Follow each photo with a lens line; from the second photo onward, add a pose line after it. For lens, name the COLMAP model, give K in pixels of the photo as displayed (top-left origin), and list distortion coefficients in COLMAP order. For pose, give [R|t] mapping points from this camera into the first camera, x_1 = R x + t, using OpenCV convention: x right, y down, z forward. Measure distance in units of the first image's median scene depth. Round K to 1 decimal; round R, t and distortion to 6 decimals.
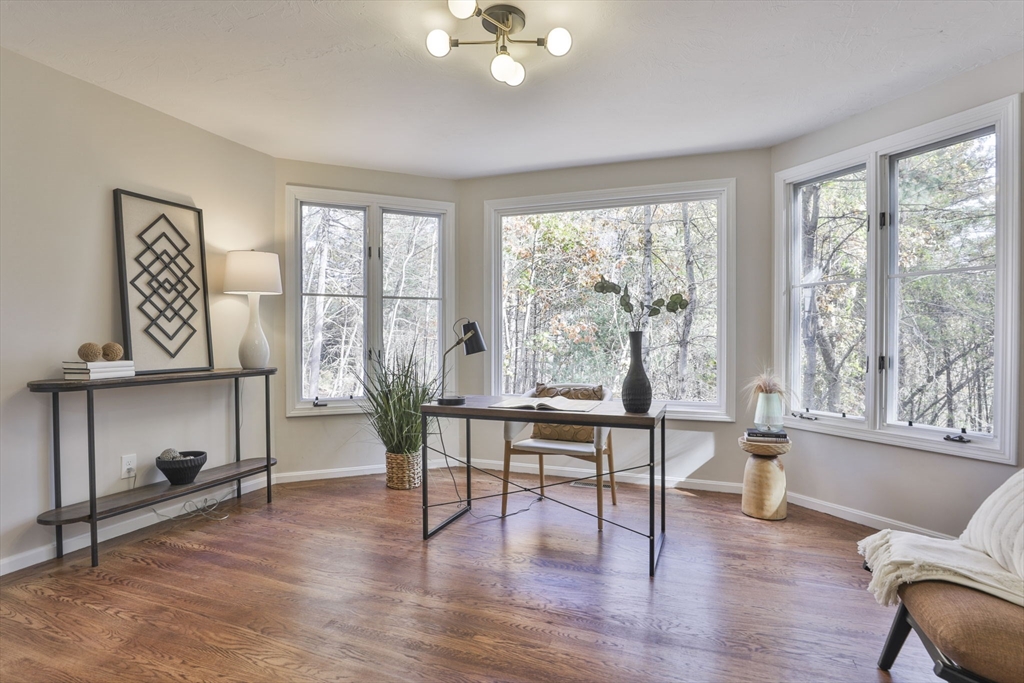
lens RADIAL K [[527.4, 0, 511.0], [0, 527.4, 324.3], [0, 0, 1]] dist [-0.040228, 0.017417]
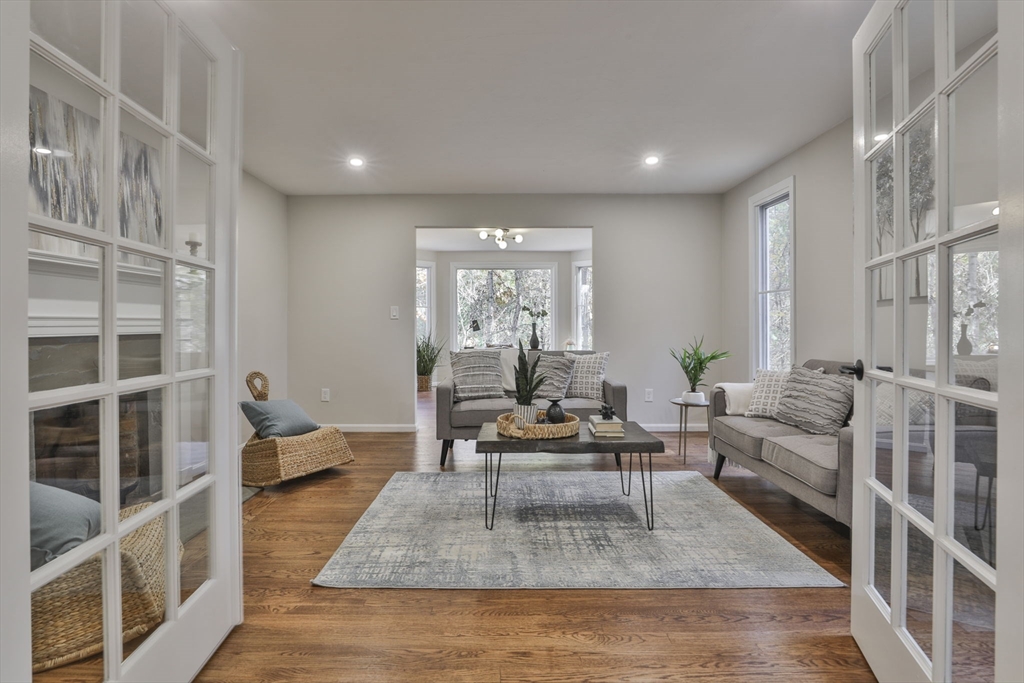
lens RADIAL K [[527.4, 0, 511.0], [0, 527.4, 324.3], [0, 0, 1]] dist [-0.040228, 0.017417]
pose [[0.930182, -0.005519, 0.367058, -1.038148], [-0.002277, 0.999781, 0.020802, -0.043116], [-0.367092, -0.020186, 0.929965, -1.866478]]
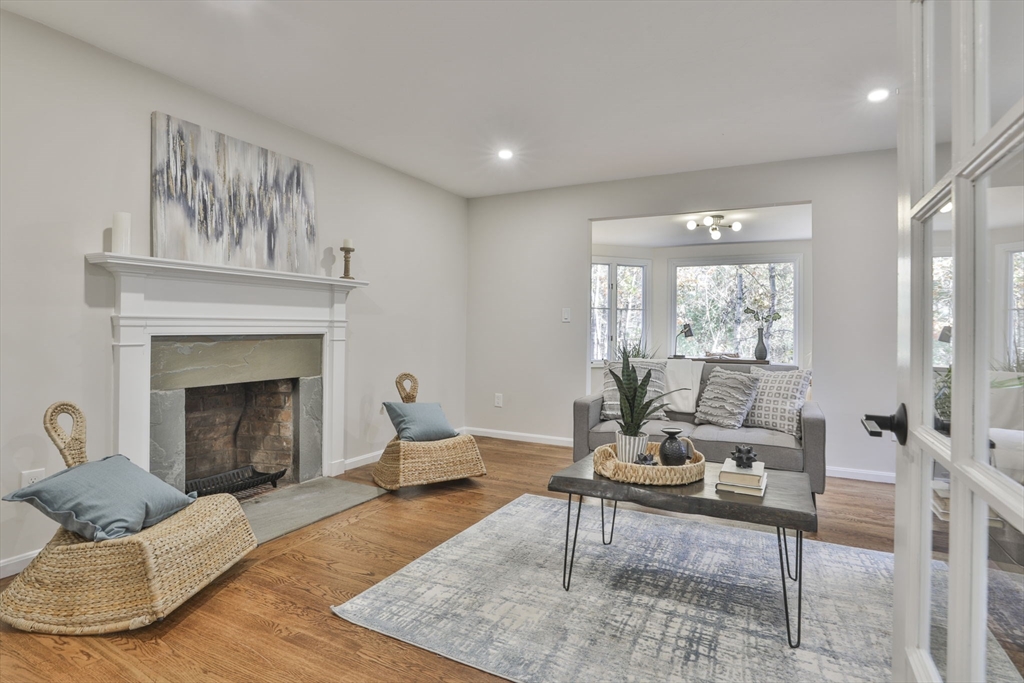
lens RADIAL K [[540.3, 0, 510.9], [0, 540.3, 320.7], [0, 0, 1]] dist [-0.030957, 0.002569]
pose [[0.994058, 0.003982, -0.108781, -0.683114], [-0.003170, 0.999966, 0.007636, -0.039569], [0.108808, -0.007246, 0.994036, -1.723827]]
